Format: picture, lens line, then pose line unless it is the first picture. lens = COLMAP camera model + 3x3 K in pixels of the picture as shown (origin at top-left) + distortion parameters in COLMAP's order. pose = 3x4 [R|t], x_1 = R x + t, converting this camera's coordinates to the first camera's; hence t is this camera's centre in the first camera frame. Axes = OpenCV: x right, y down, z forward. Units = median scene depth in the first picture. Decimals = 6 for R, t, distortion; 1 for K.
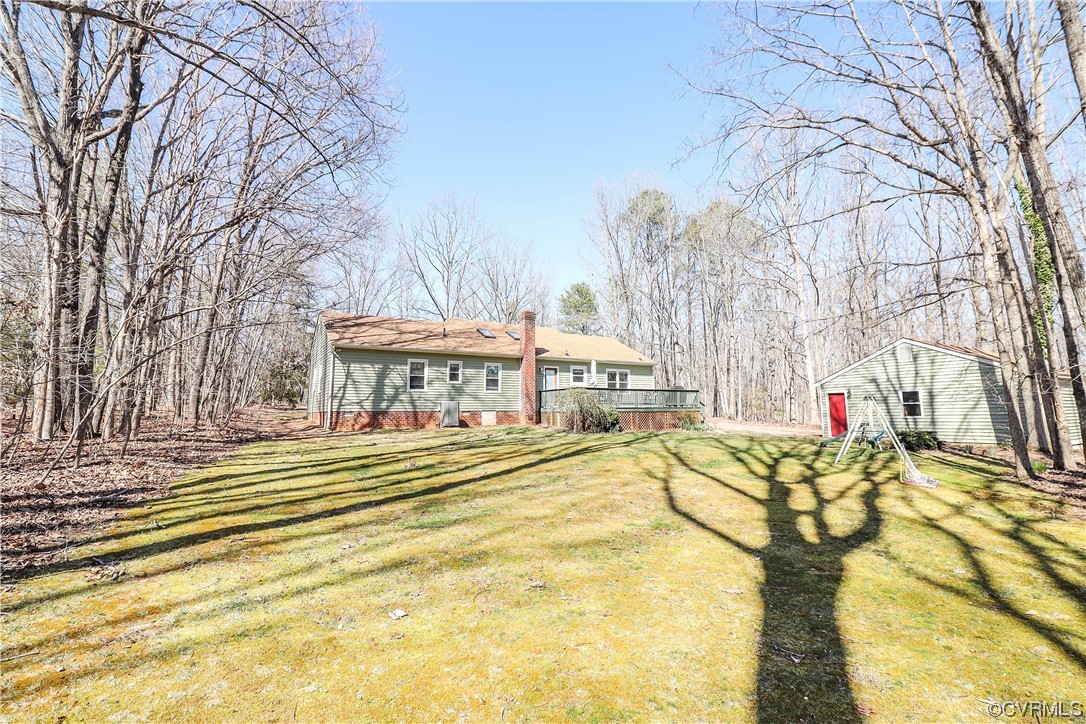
lens RADIAL K [[496.4, 0, 544.3], [0, 496.4, 353.8], [0, 0, 1]] dist [-0.005672, -0.010336]
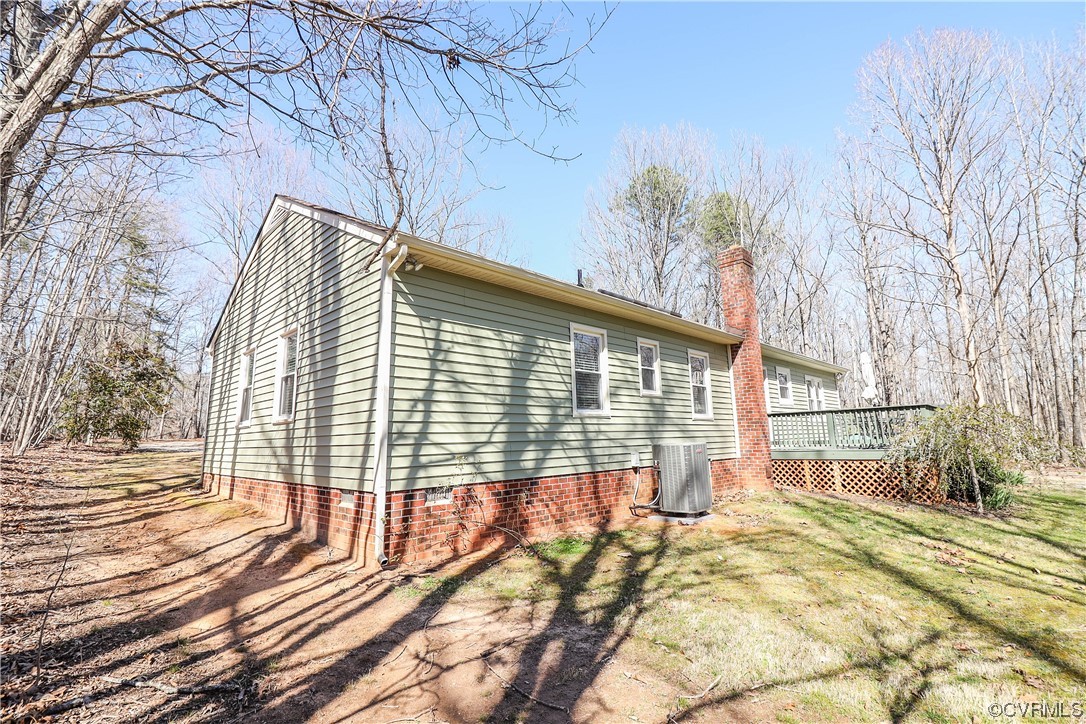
lens RADIAL K [[496.4, 0, 546.8], [0, 496.4, 356.5], [0, 0, 1]] dist [-0.005672, -0.010336]
pose [[0.967326, 0.025025, 0.252299, -0.383257], [-0.012460, 0.998607, -0.051276, 0.052498], [-0.253231, 0.046457, 0.966290, 0.665346]]
